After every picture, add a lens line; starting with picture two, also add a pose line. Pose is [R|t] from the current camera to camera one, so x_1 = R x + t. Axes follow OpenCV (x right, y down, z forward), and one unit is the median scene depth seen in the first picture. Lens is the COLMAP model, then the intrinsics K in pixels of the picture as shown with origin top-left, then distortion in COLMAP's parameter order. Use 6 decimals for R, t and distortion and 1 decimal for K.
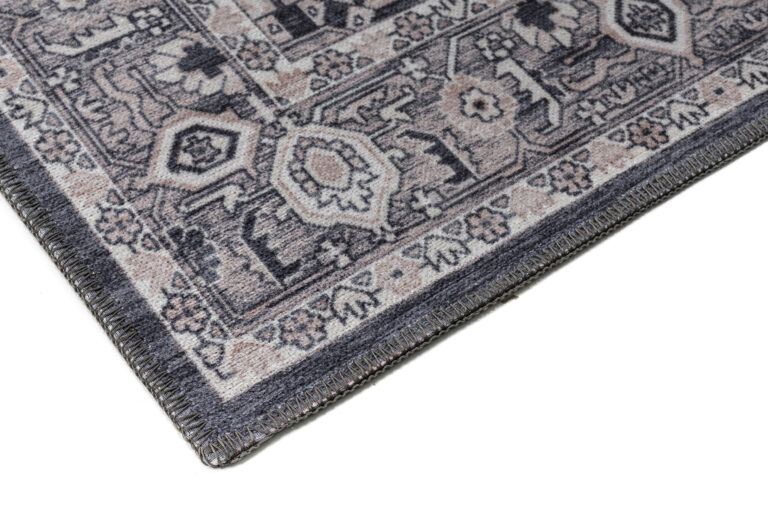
lens RADIAL K [[688.4, 0, 383.4], [0, 688.4, 255.0], [0, 0, 1]] dist [-0.014149, -0.005358]
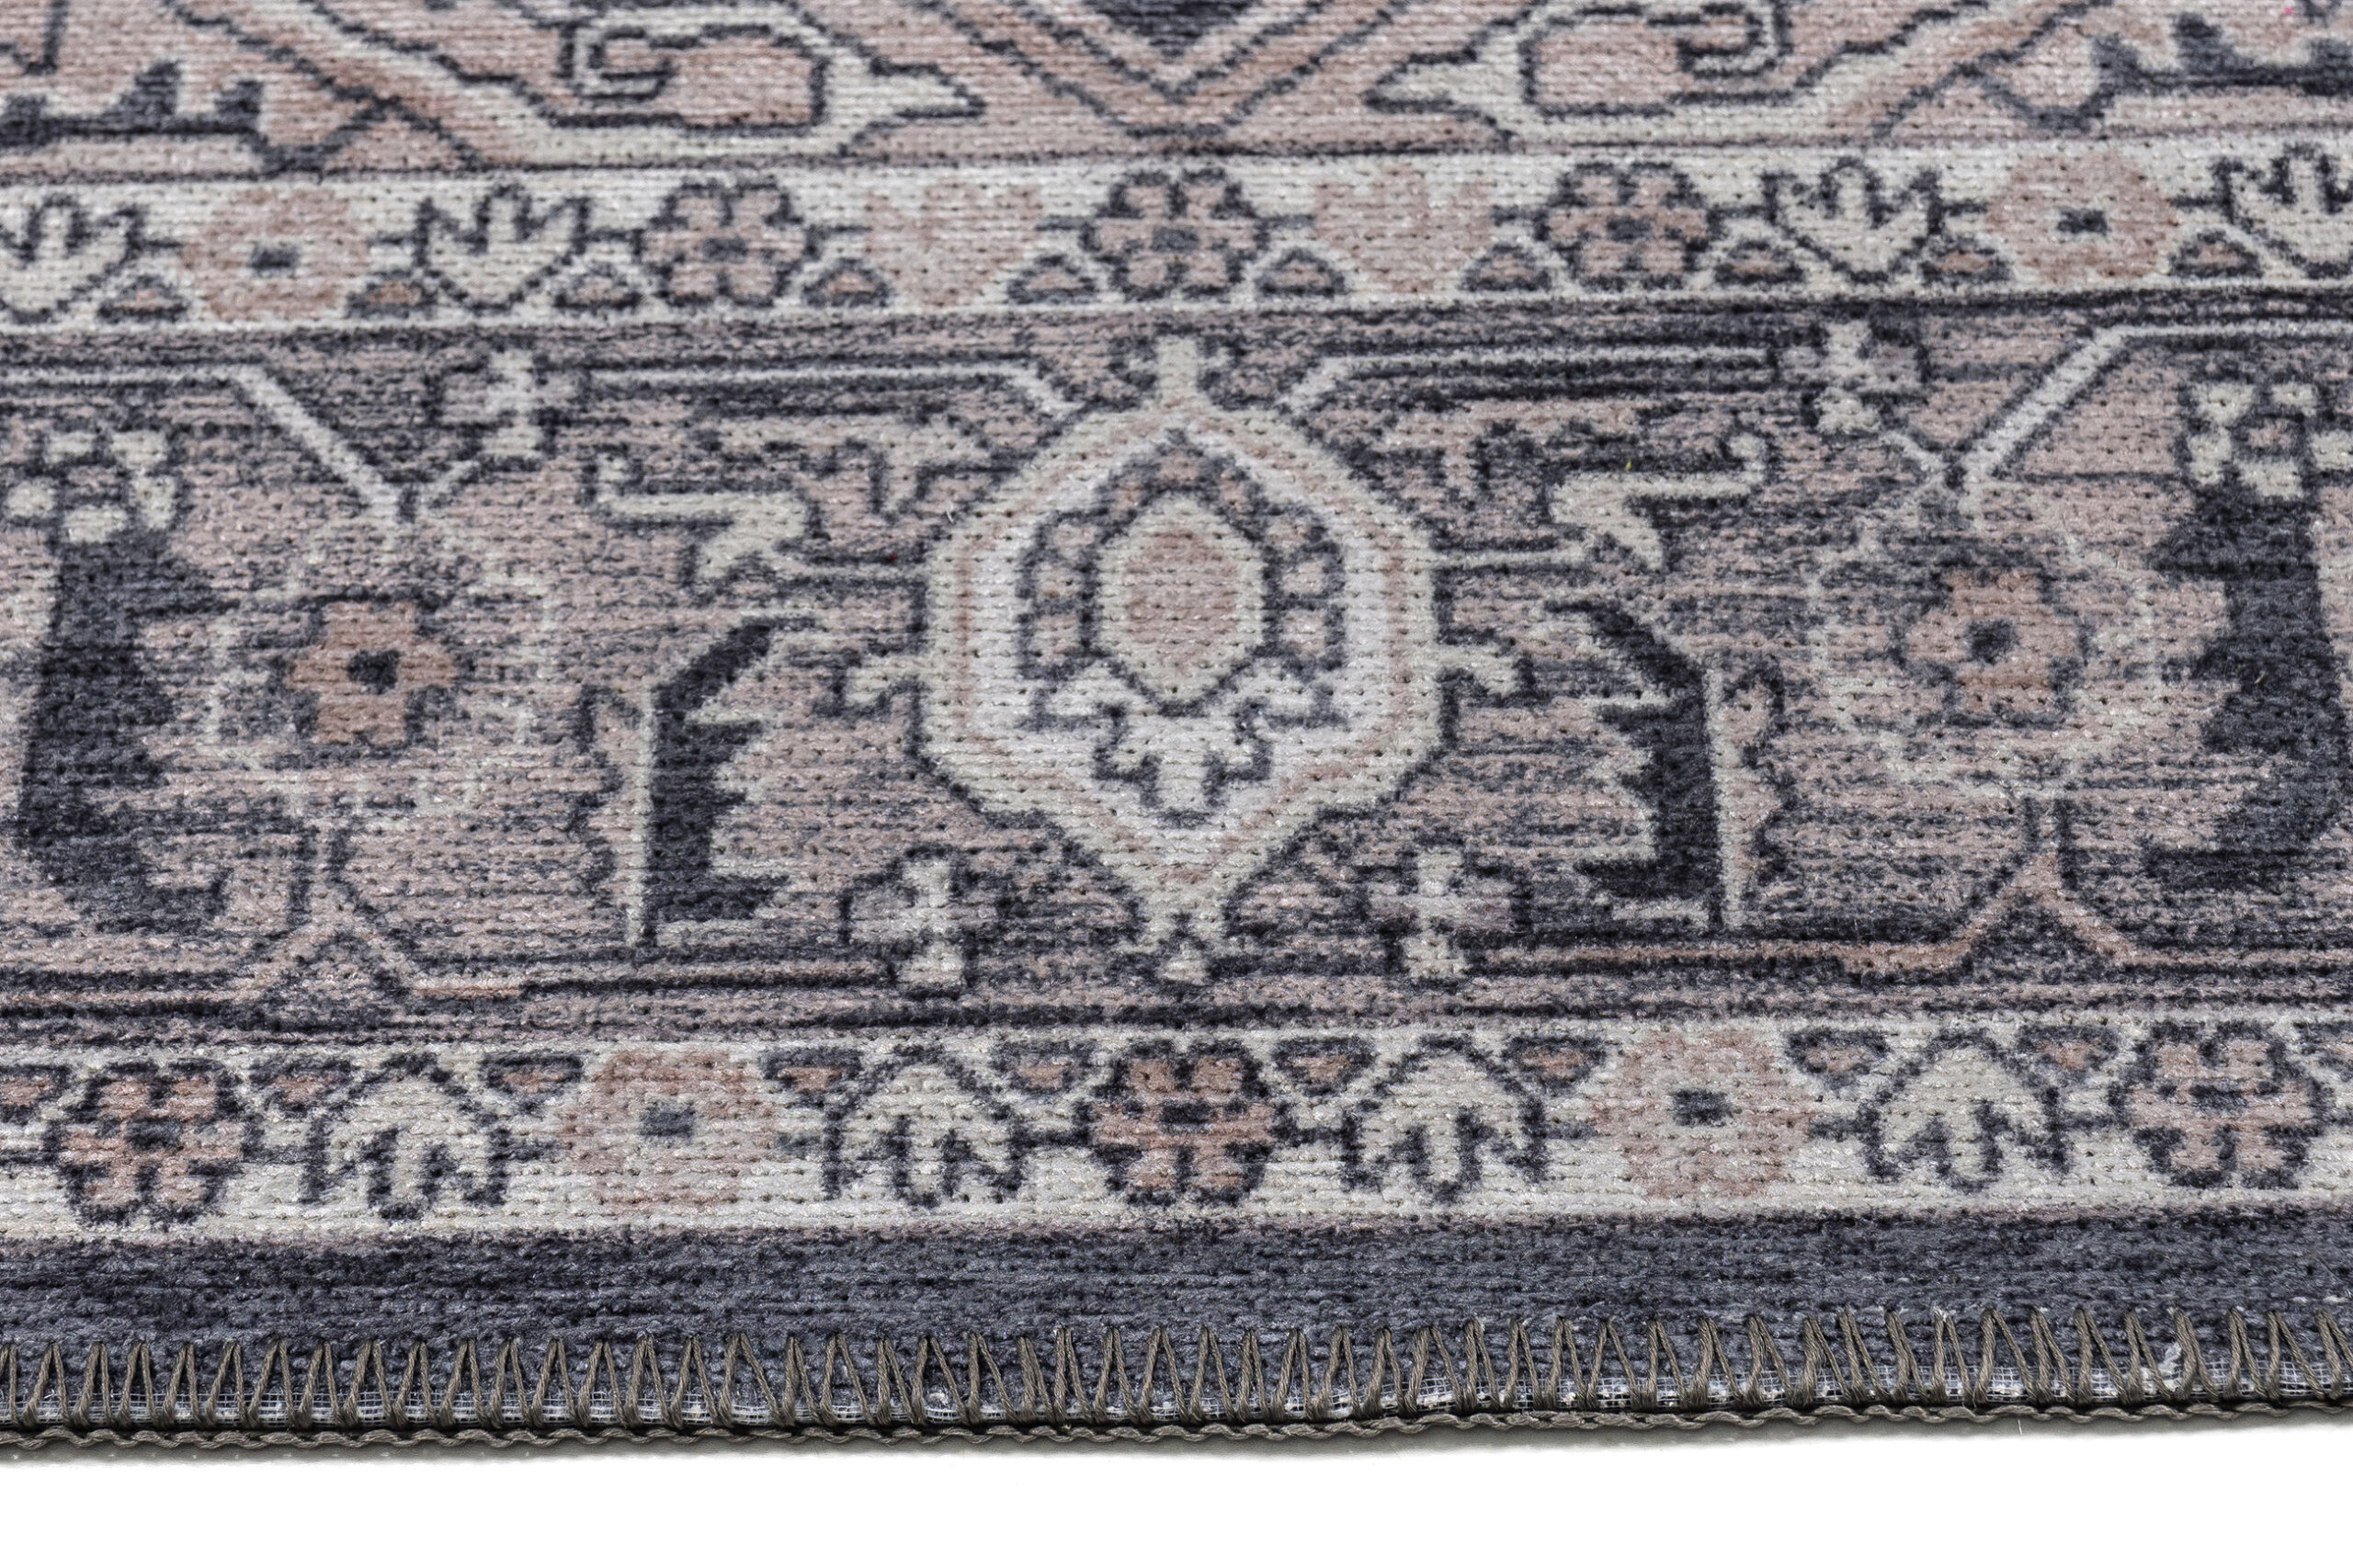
lens RADIAL K [[2754.1, 0, 1176.4], [0, 2754.1, 786.2], [0, 0, 1]] dist [-0.026174, 0.000000]
pose [[0.855934, 0.451118, -0.252723, 0.201994], [-0.455558, 0.889109, 0.044183, -0.112362], [0.244630, 0.077312, 0.966529, 0.056091]]
